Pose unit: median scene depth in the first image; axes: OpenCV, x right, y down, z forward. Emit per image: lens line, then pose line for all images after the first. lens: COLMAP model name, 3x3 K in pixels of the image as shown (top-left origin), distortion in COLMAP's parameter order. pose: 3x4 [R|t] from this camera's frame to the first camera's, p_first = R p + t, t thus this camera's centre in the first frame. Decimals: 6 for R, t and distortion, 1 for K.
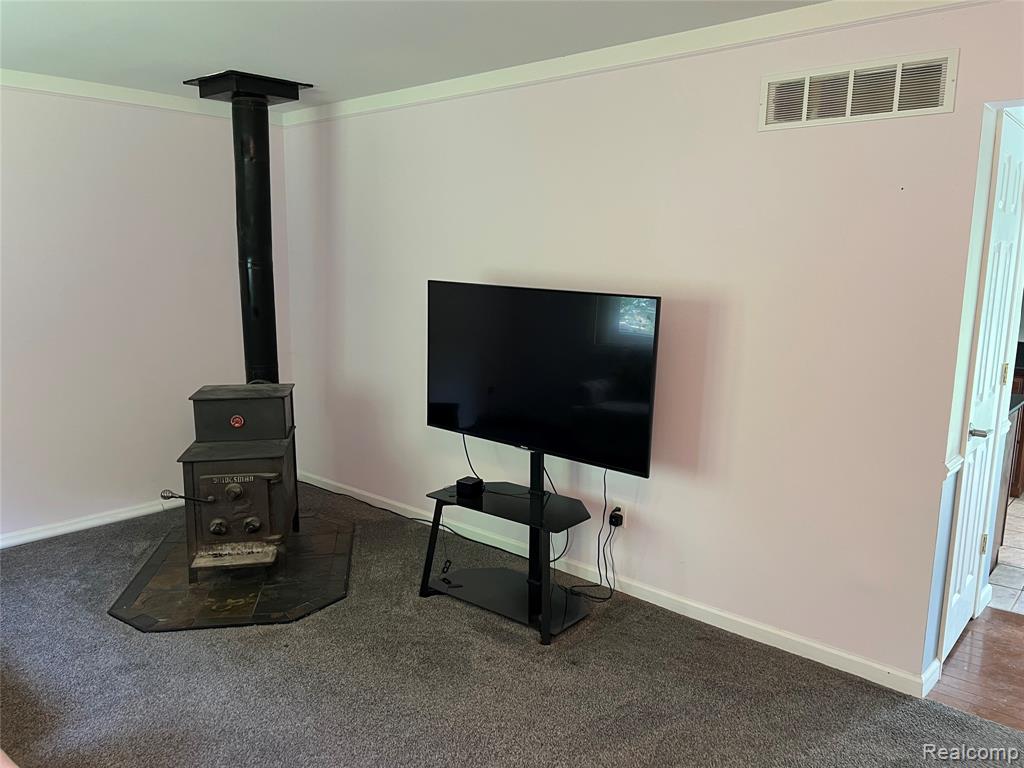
lens RADIAL K [[768.5, 0, 511.2], [0, 768.5, 389.7], [0, 0, 1]] dist [-0.000202, -0.000596]
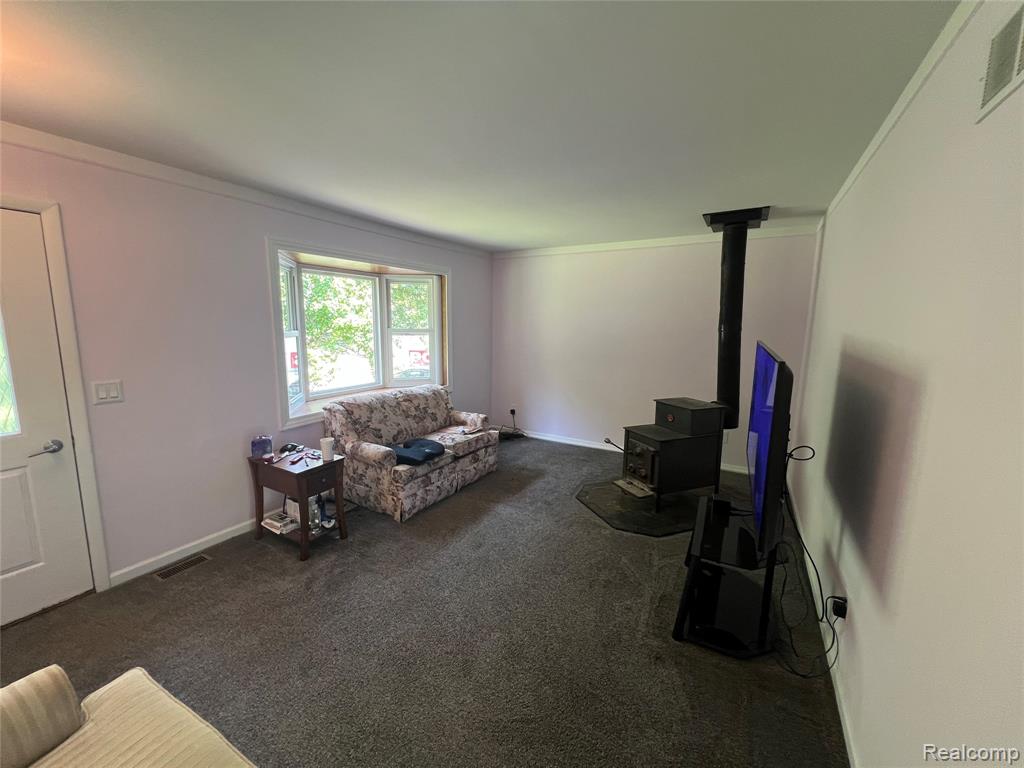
lens RADIAL K [[409.1, 0, 513.6], [0, 409.1, 375.9], [0, 0, 1]] dist [0.009559, -0.000371]
pose [[0.205630, 0.125978, -0.970487, 0.493403], [-0.178835, 0.979818, 0.089297, -0.077023], [0.962151, 0.155195, 0.224009, 0.468933]]
